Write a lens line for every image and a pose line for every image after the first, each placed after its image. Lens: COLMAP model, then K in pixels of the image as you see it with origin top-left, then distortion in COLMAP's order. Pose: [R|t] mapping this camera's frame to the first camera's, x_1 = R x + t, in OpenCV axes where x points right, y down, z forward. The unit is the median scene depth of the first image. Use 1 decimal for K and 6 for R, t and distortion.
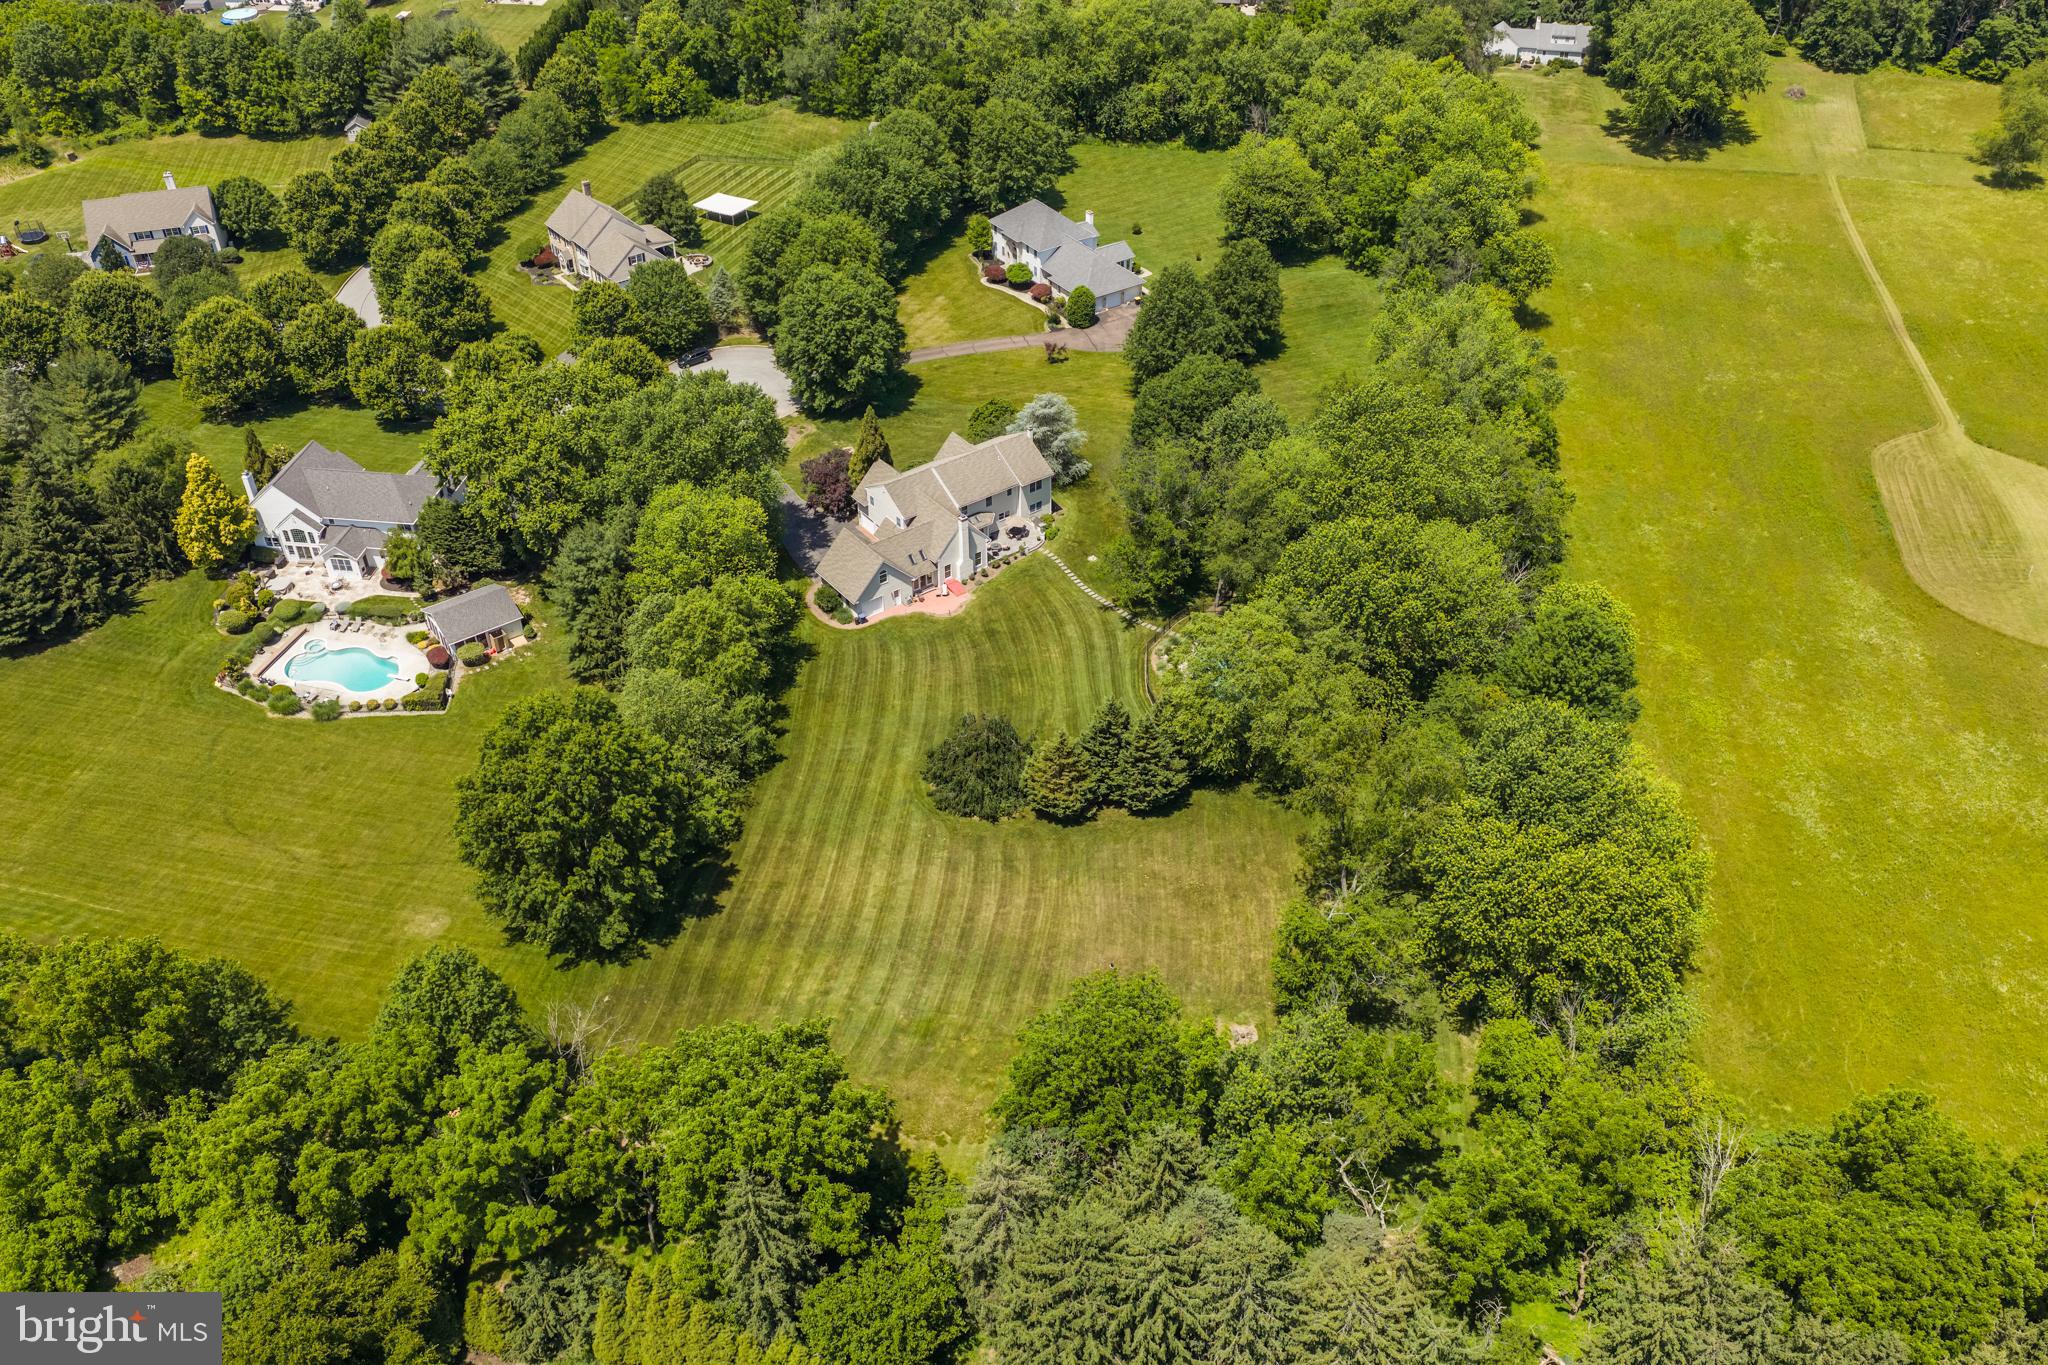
lens RADIAL K [[1712.0, 0, 1024.6], [0, 1712.0, 682.3], [0, 0, 1]] dist [0.010954, -0.016175]
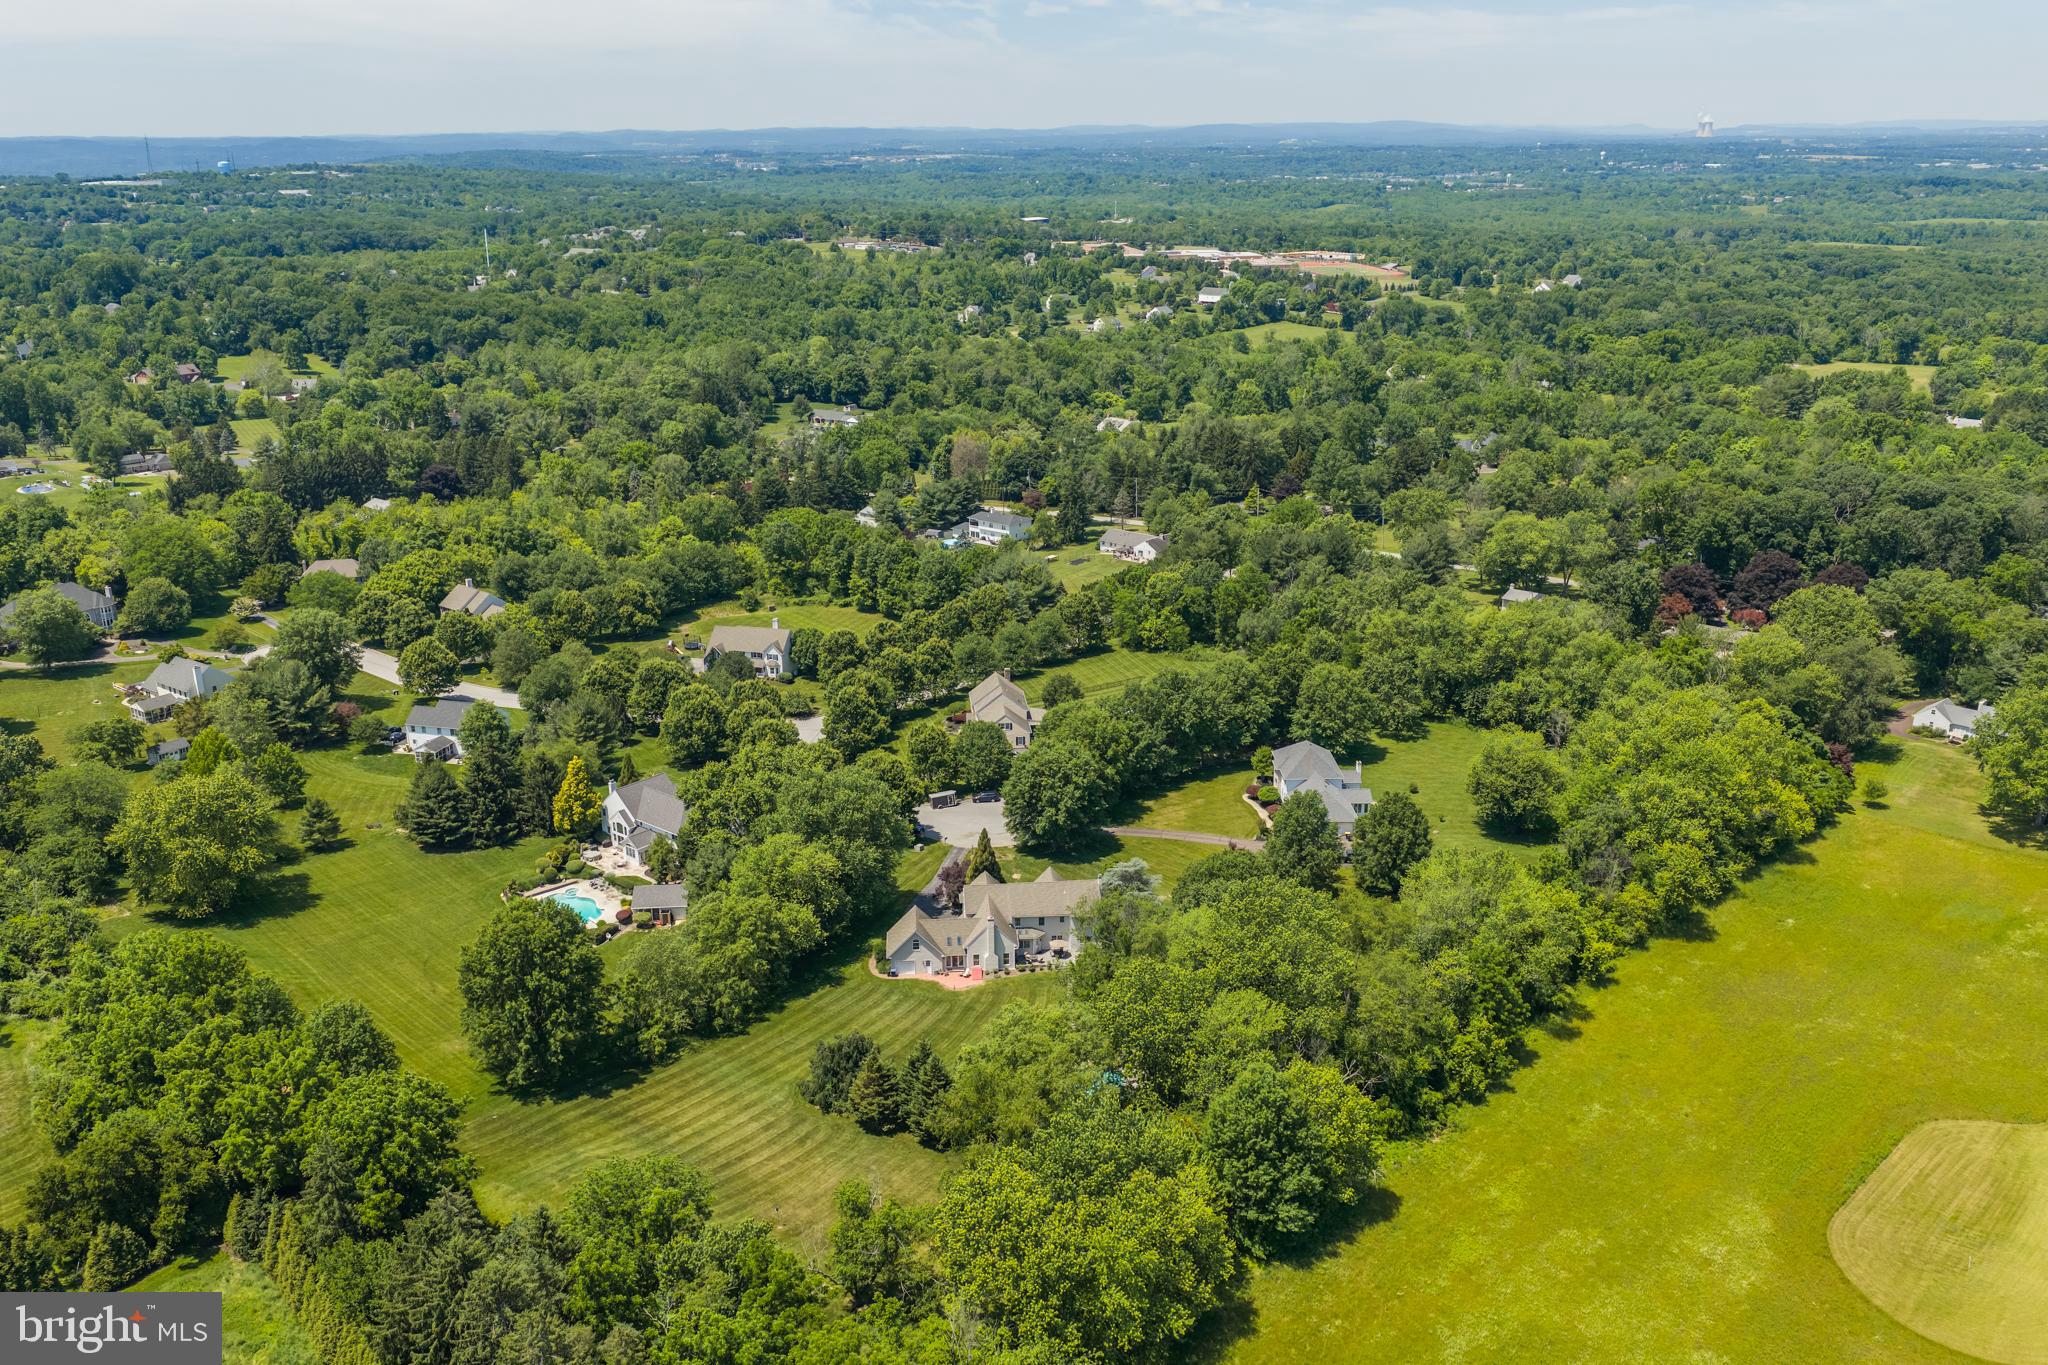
lens RADIAL K [[1712.0, 0, 1024.9], [0, 1712.0, 683.0], [0, 0, 1]] dist [0.010954, -0.016175]
pose [[0.844106, 0.167216, -0.509435, 0.411959], [-0.329078, 0.911694, -0.246012, 0.032458], [0.423311, 0.375304, 0.824594, -0.059708]]
